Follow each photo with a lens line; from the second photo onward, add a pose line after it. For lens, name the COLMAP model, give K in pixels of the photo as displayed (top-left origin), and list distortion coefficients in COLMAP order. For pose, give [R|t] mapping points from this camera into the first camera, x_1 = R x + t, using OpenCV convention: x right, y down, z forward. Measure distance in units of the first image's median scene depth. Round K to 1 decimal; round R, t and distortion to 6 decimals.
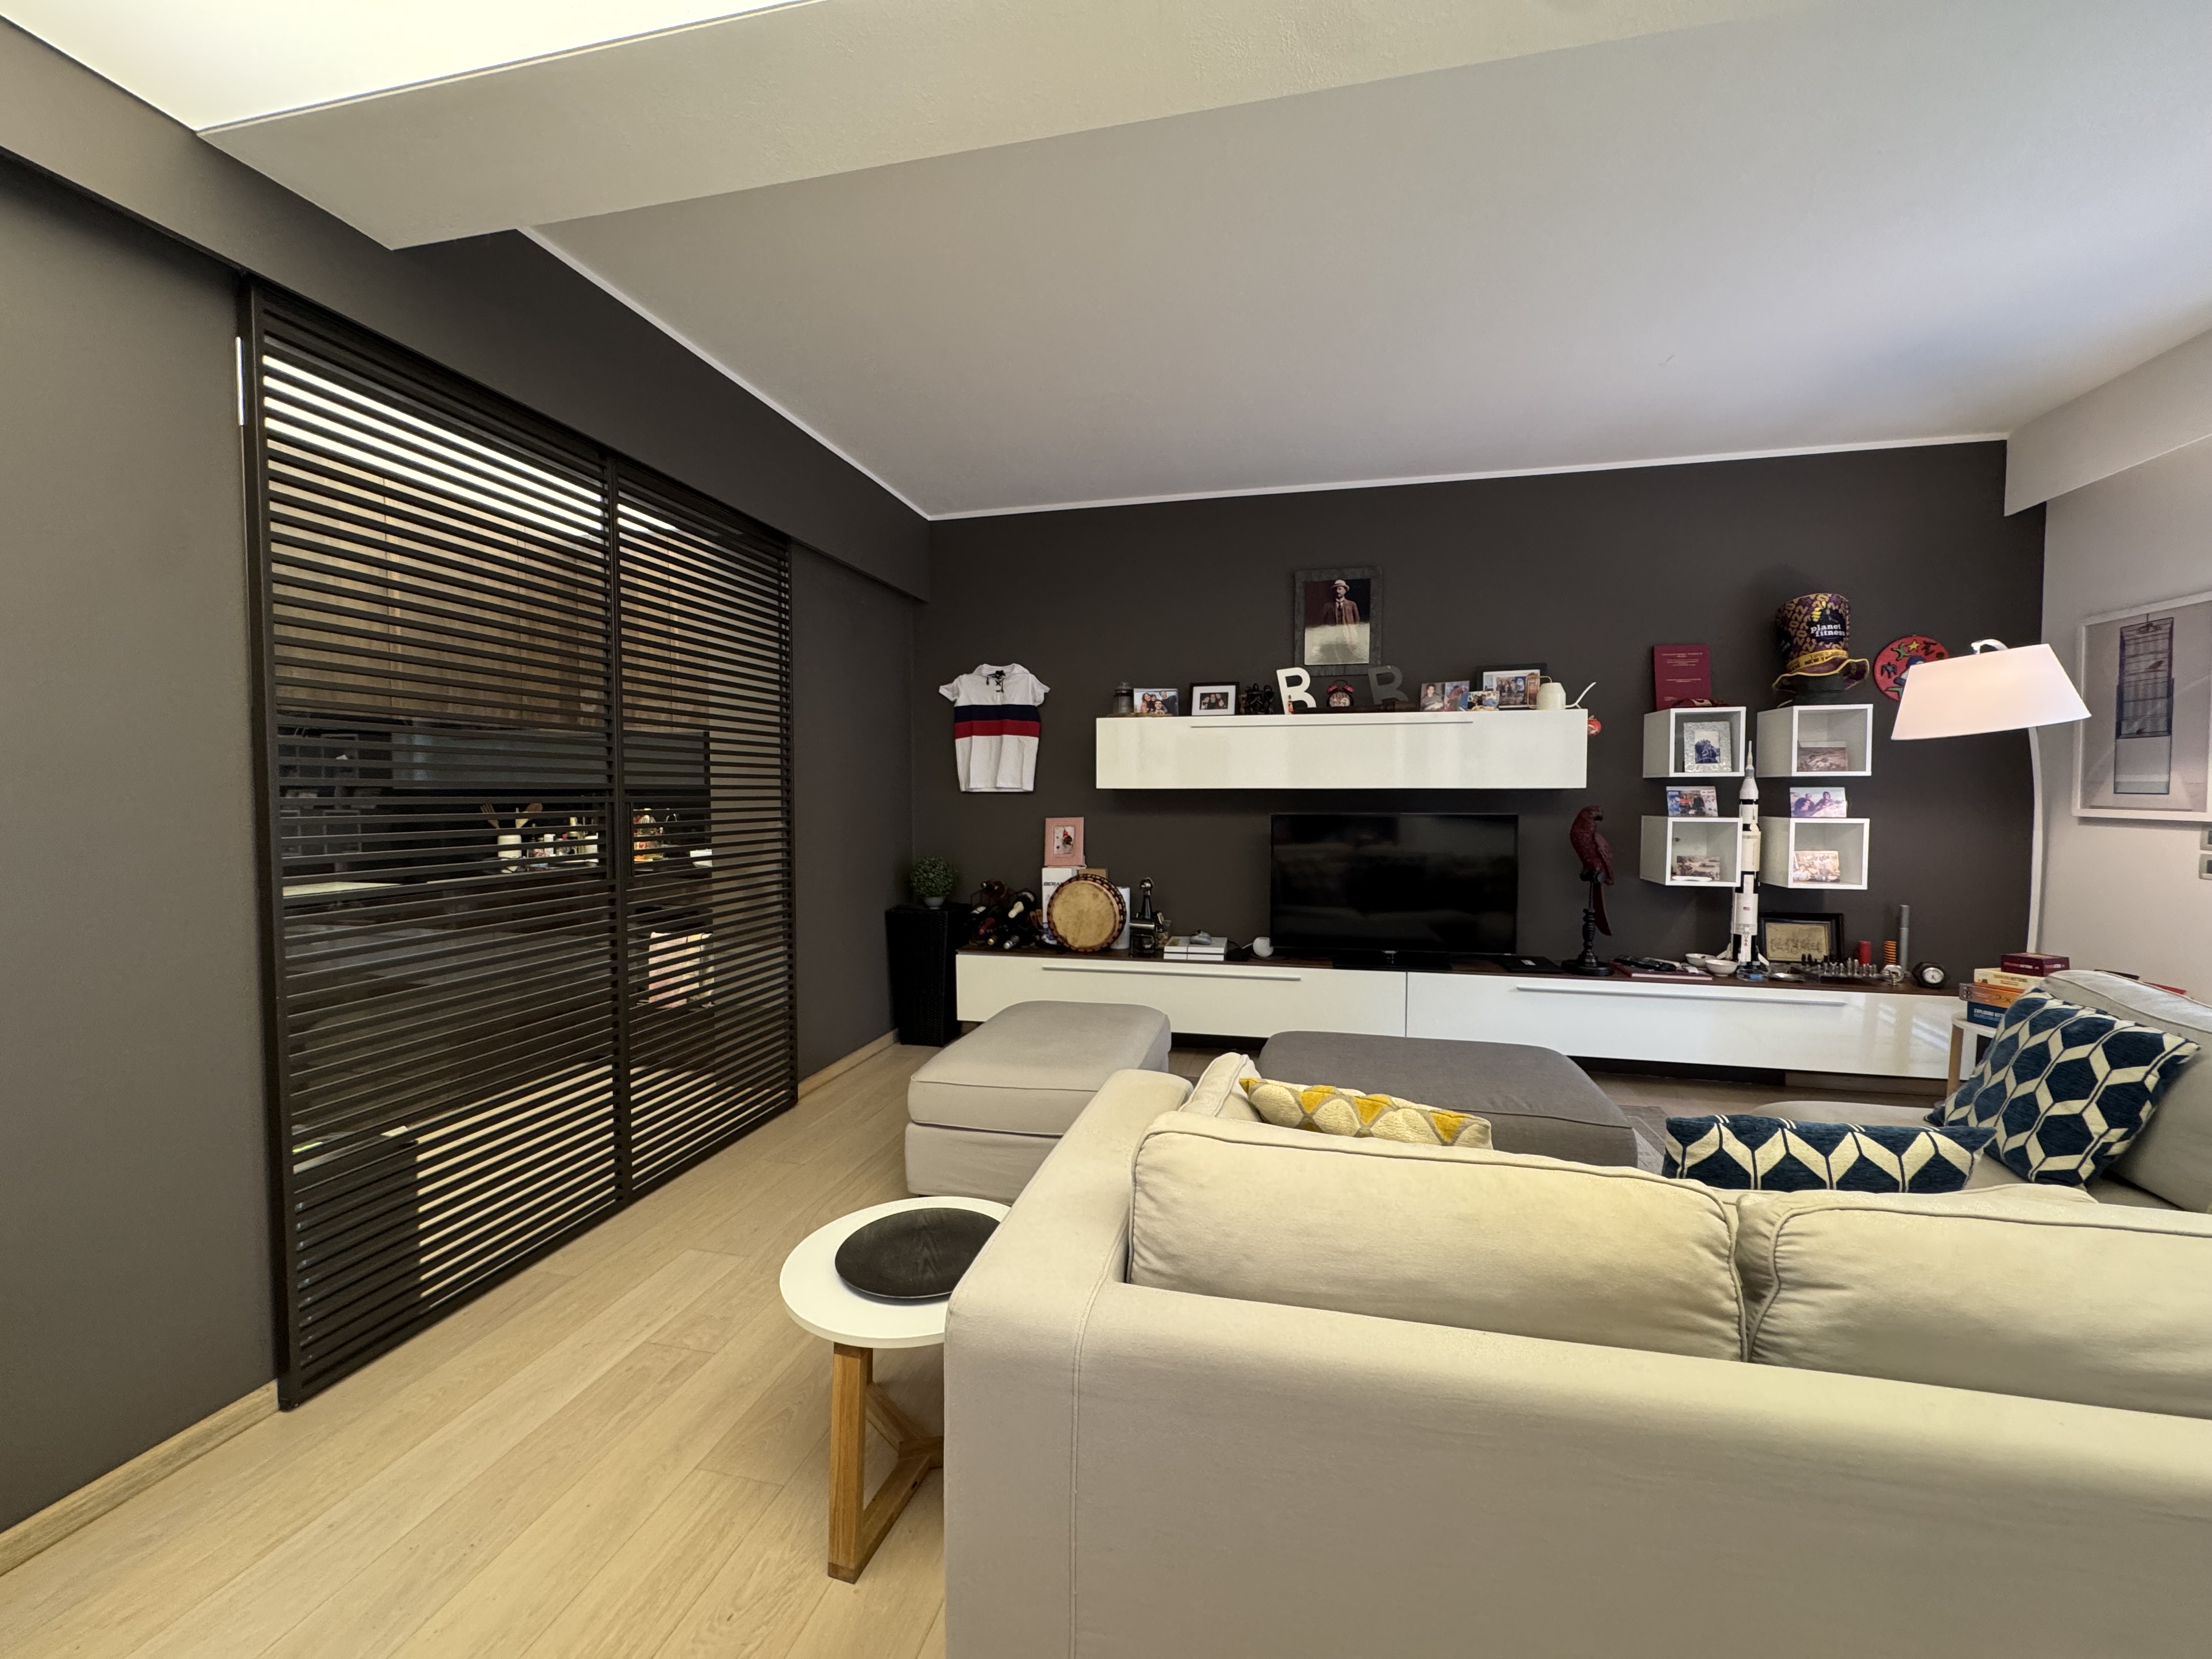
lens RADIAL K [[886.9, 0, 1103.2], [0, 886.9, 826.1], [0, 0, 1]] dist [0.001357, -0.000126]
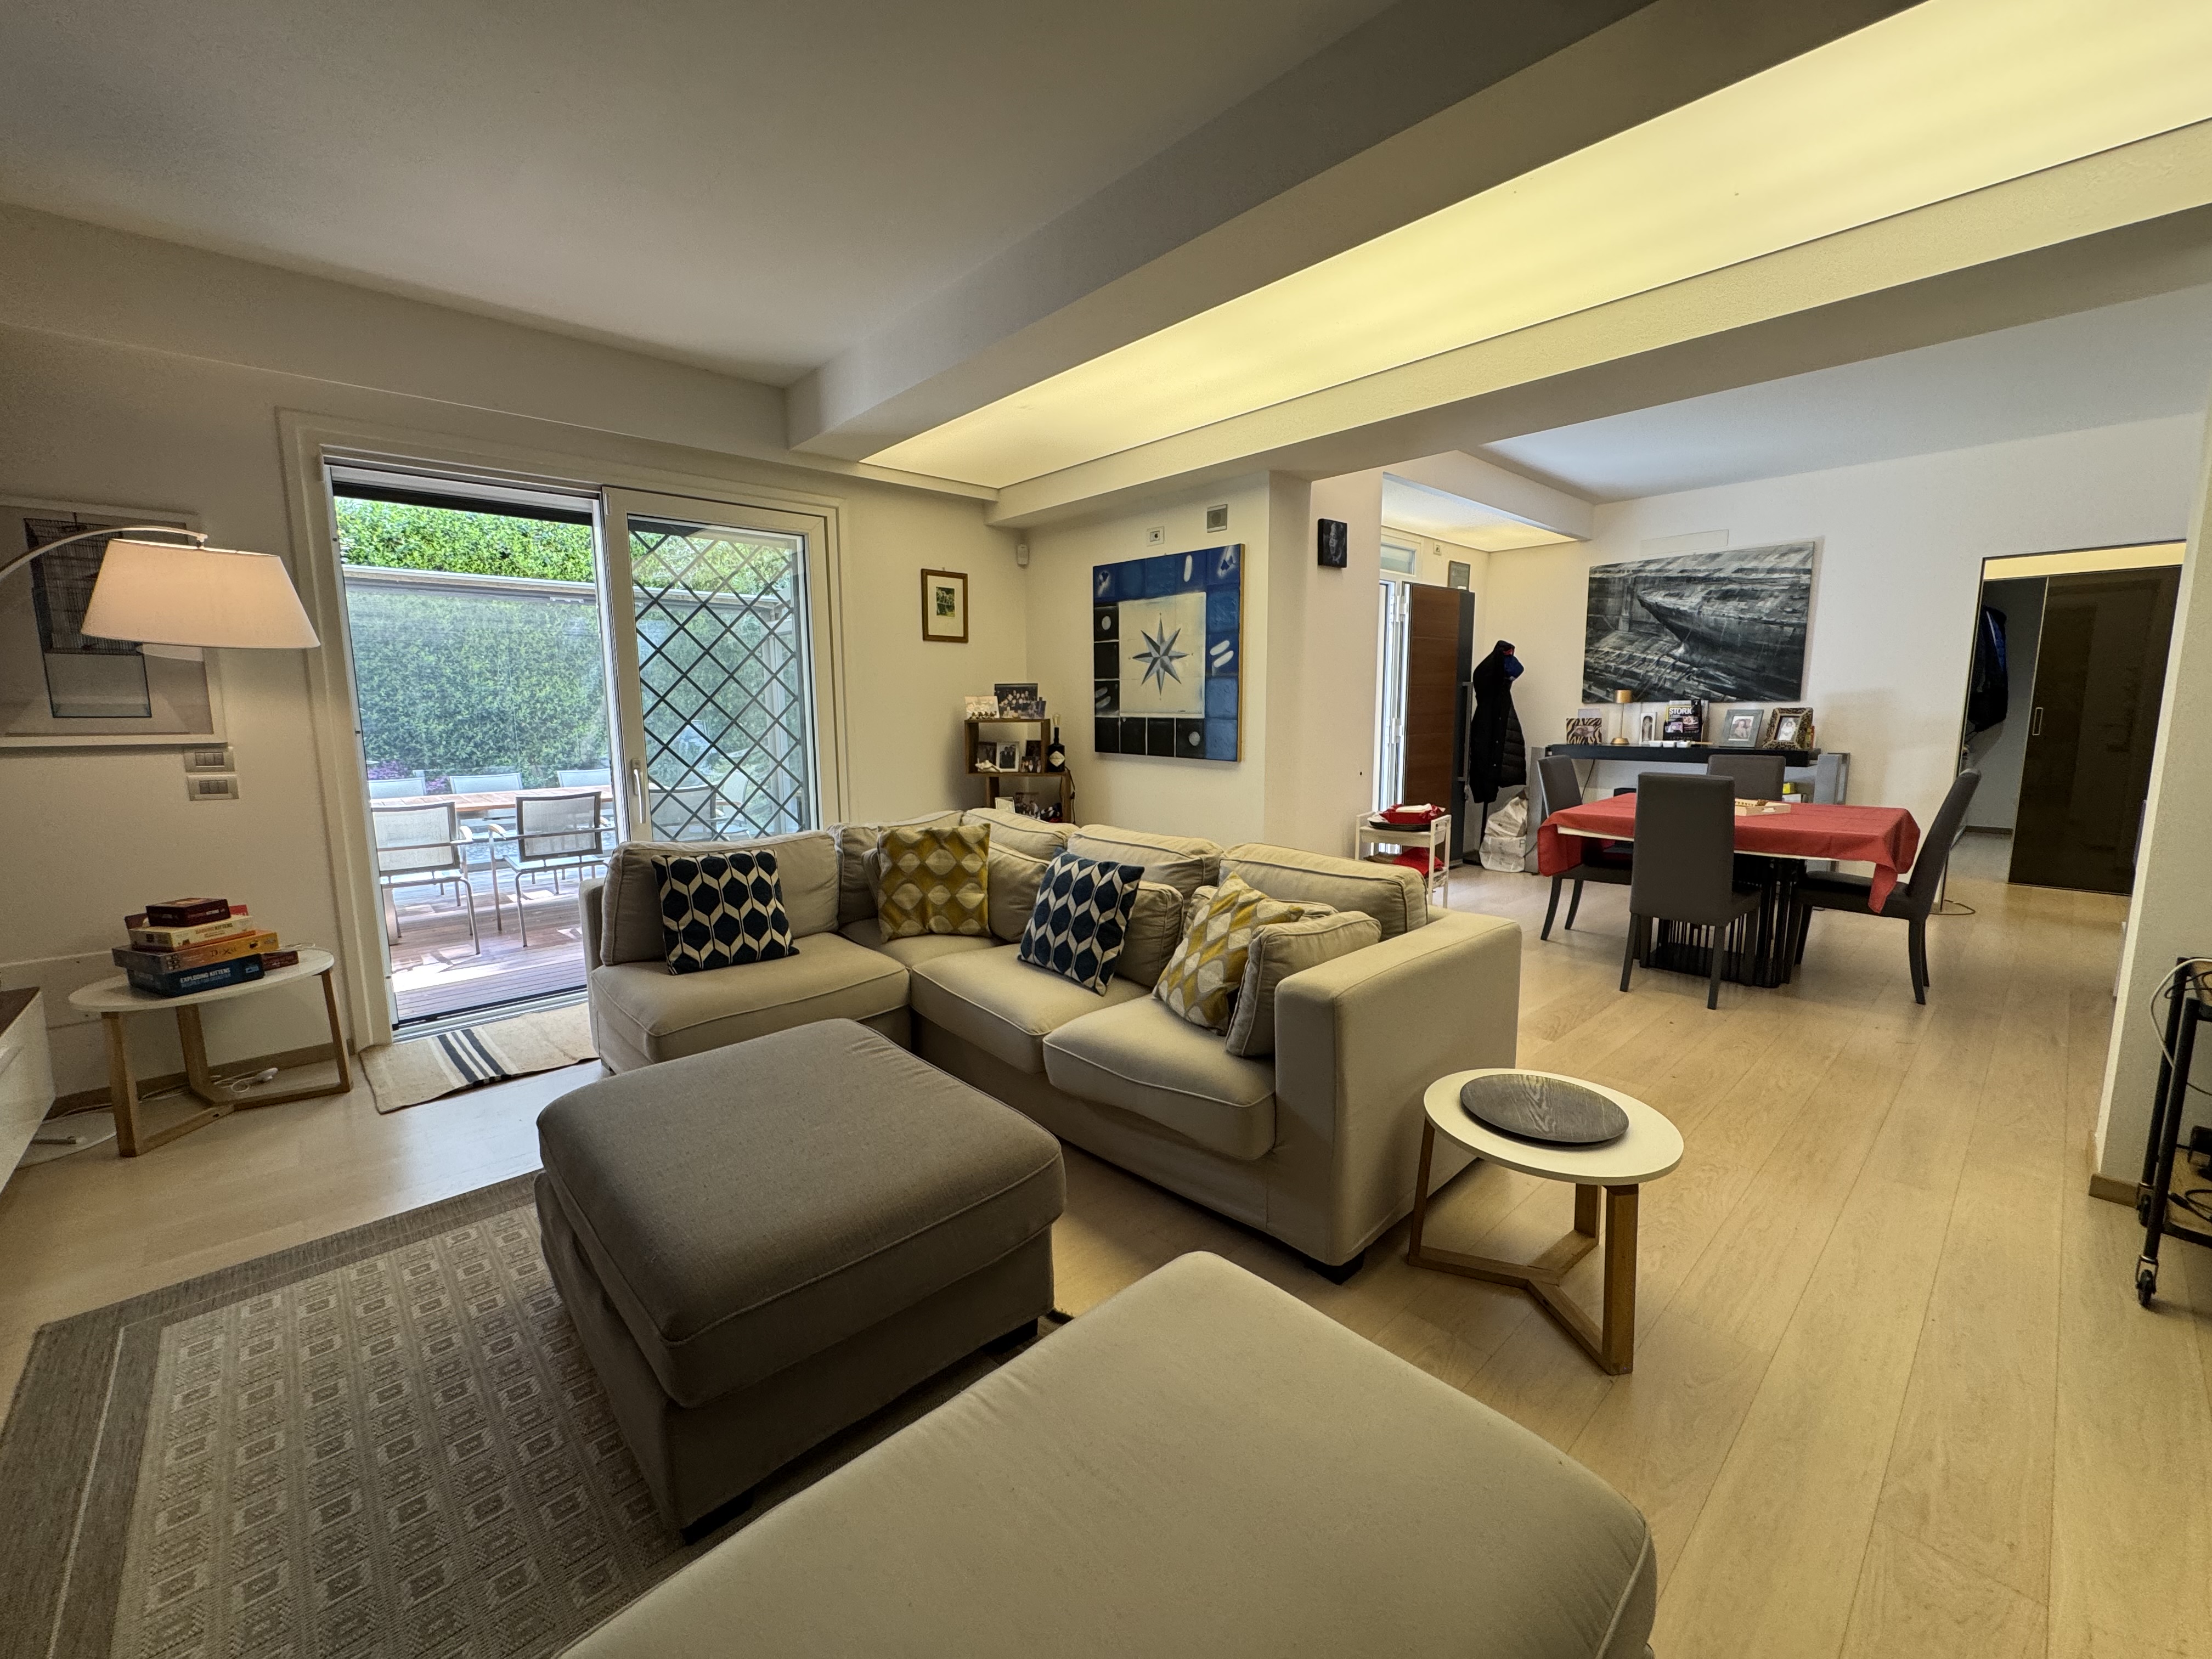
lens RADIAL K [[886.9, 0, 1104.7], [0, 886.9, 826.6], [0, 0, 1]] dist [0.001357, -0.000126]
pose [[-0.822724, -0.069788, 0.564140, -0.157621], [0.030456, 0.985598, 0.166341, -0.038491], [-0.567624, 0.154034, -0.808750, 0.969668]]
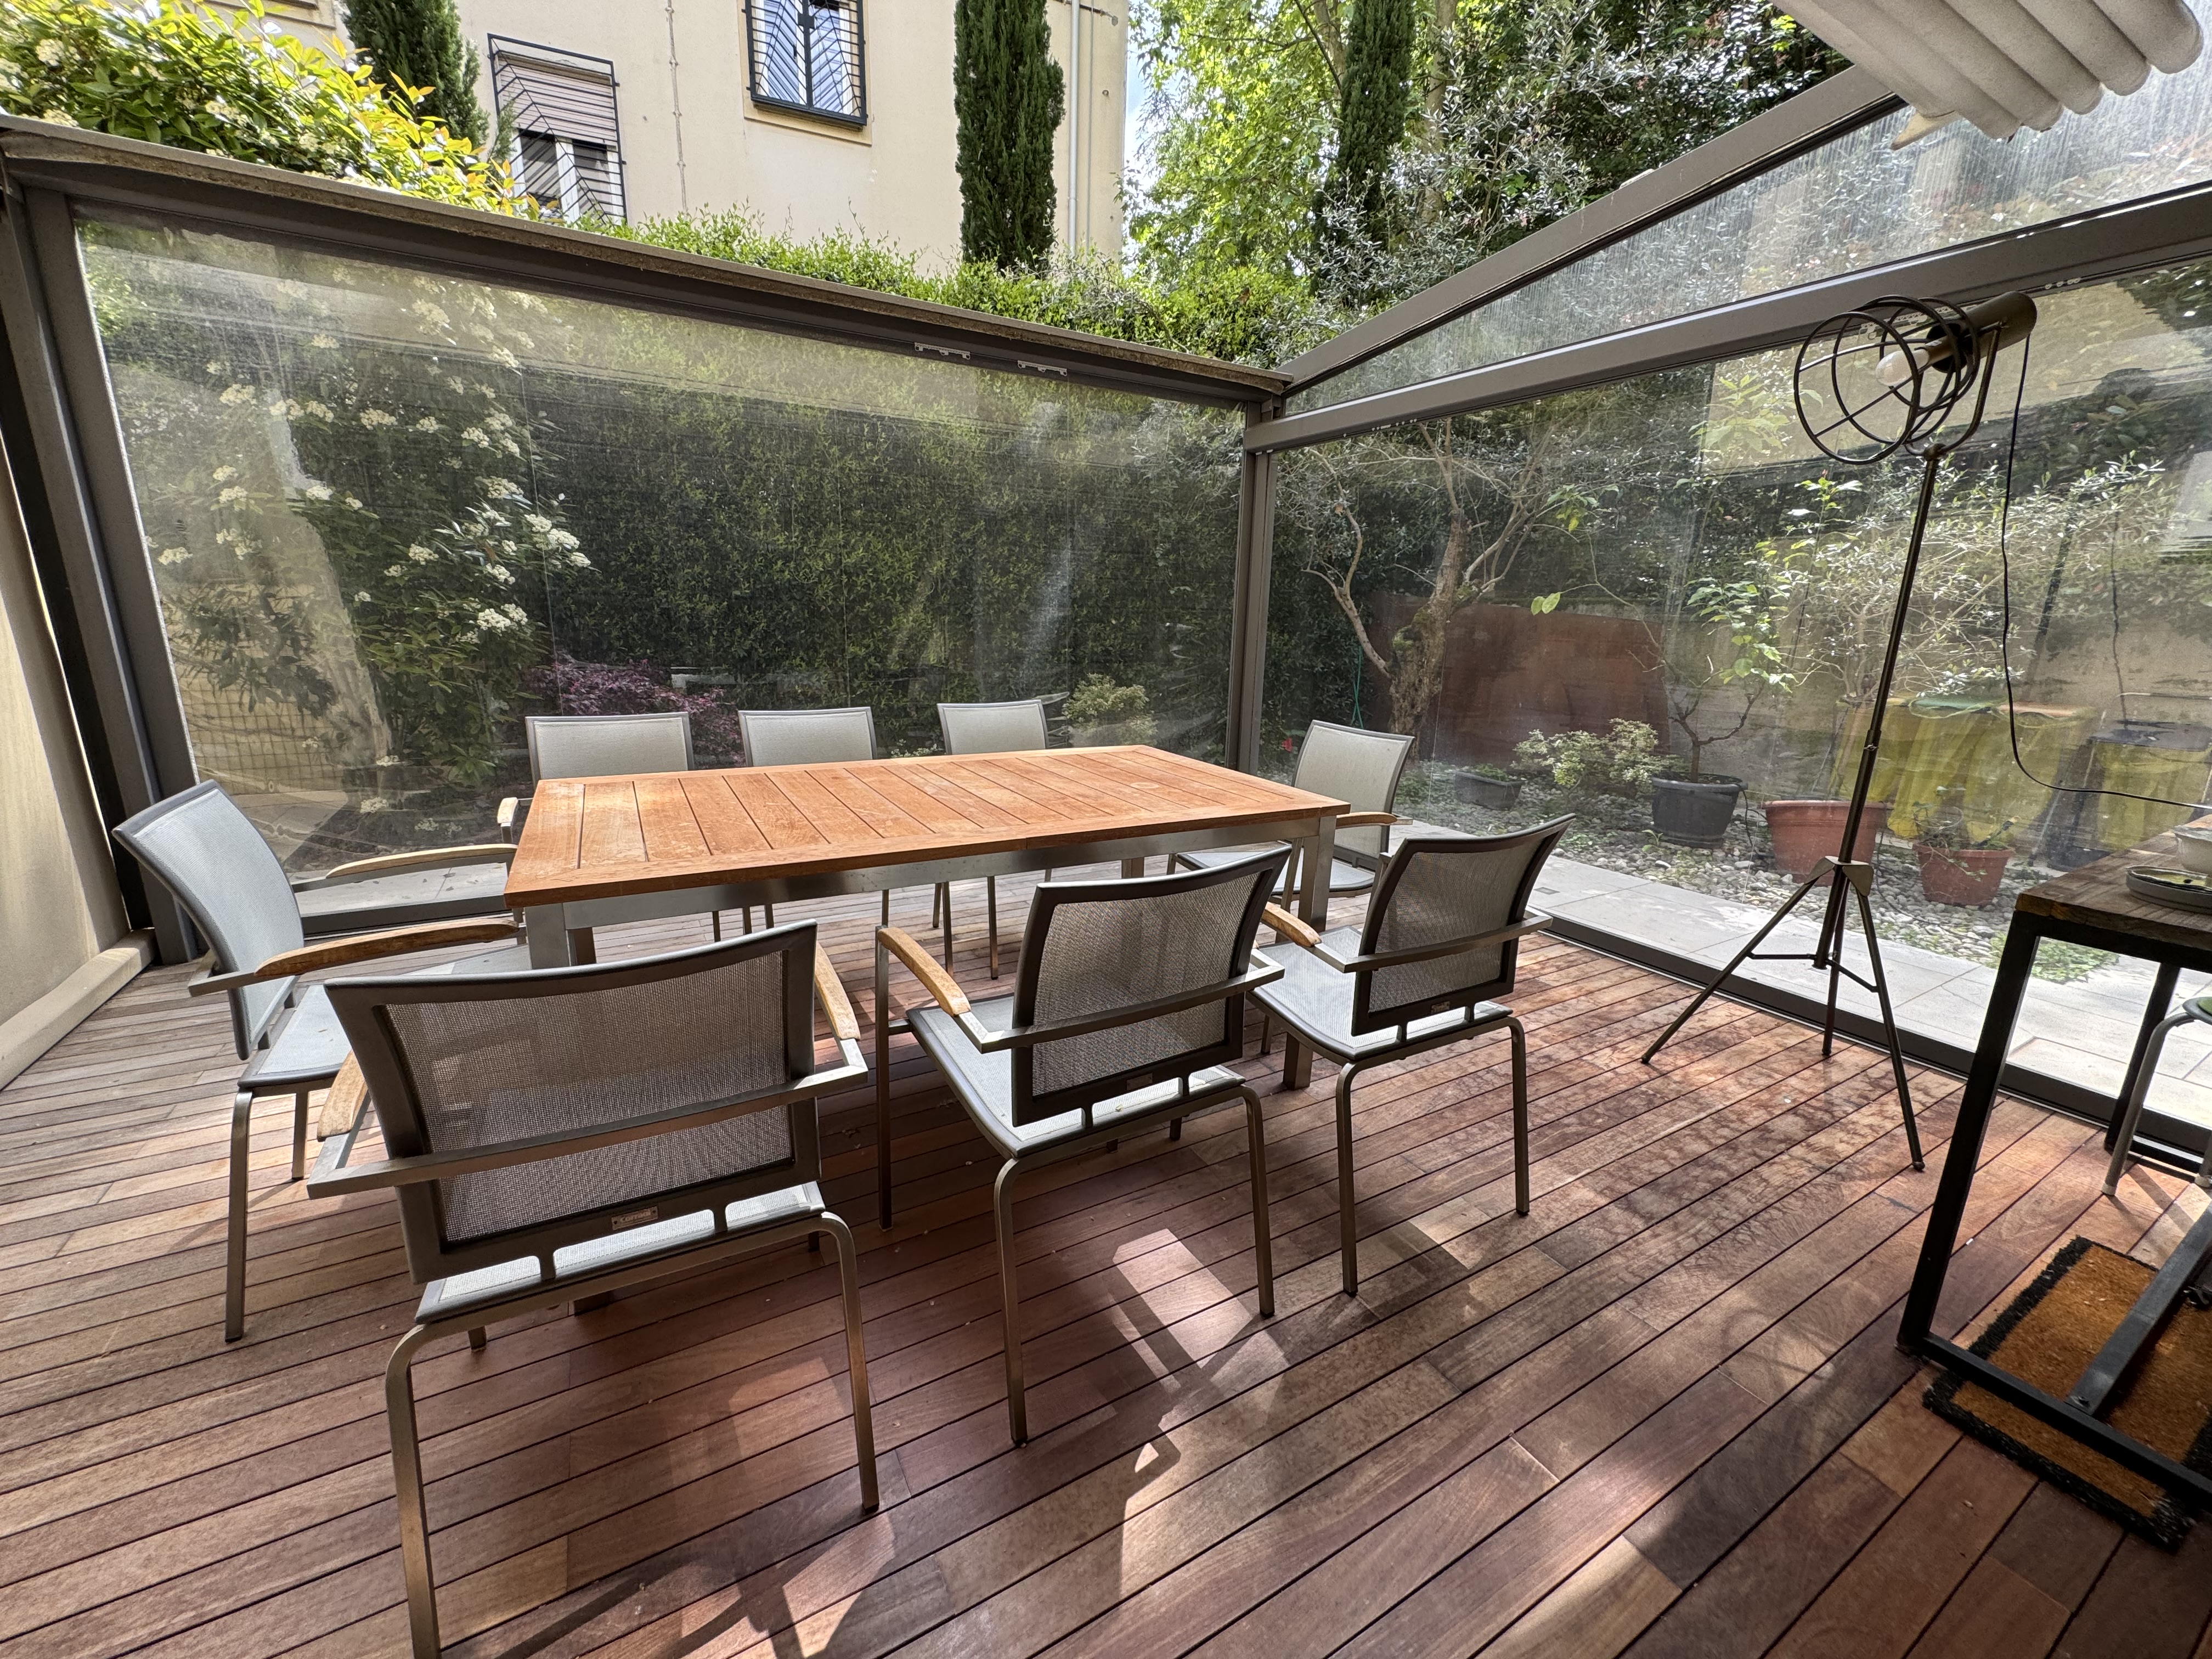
lens RADIAL K [[886.9, 0, 1104.2], [0, 886.9, 821.8], [0, 0, 1]] dist [0.001357, -0.000126]
pose [[-0.679850, -0.190477, 0.708183, 1.077519], [0.002583, 0.965052, 0.262046, -0.001333], [-0.733347, 0.179981, -0.655598, 0.578117]]
